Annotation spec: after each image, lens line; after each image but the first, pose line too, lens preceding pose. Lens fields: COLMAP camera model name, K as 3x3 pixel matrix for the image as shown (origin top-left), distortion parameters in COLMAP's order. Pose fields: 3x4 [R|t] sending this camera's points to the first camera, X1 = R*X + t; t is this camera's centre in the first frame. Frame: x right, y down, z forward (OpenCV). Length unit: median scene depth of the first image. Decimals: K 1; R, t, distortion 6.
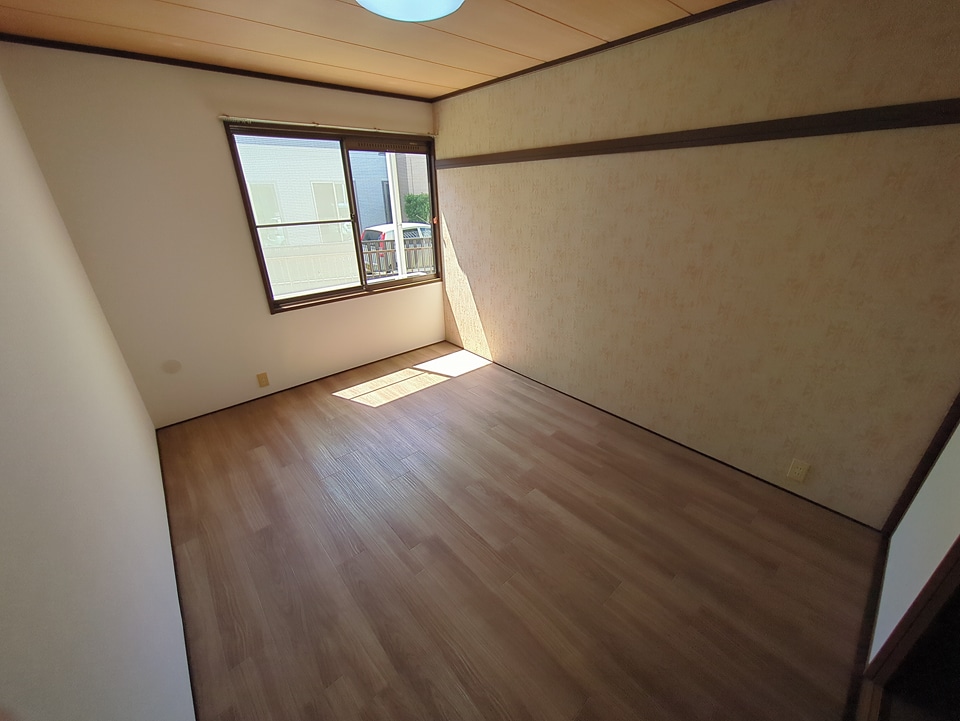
lens RADIAL K [[376.3, 0, 480.5], [0, 376.3, 358.4], [0, 0, 1]] dist [-0.000658, 0.000132]
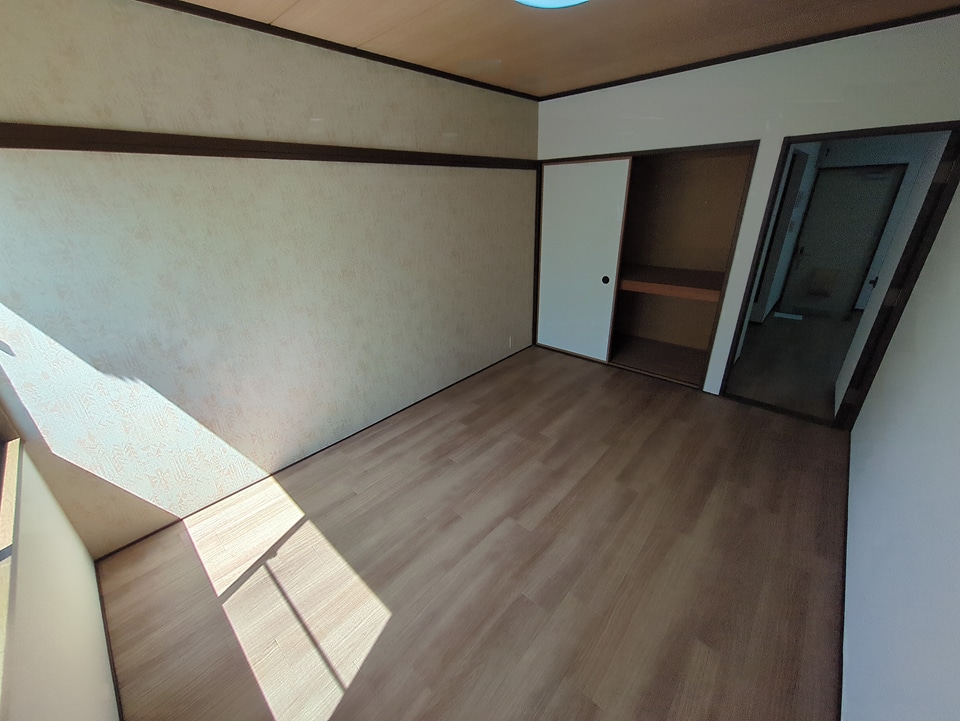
lens RADIAL K [[376.3, 0, 480.5], [0, 376.3, 358.4], [0, 0, 1]] dist [-0.000658, 0.000132]
pose [[-0.112120, -0.376207, 0.919727, -0.798239], [0.429913, 0.816092, 0.386224, -0.378365], [-0.895882, 0.438706, 0.070236, 0.889075]]
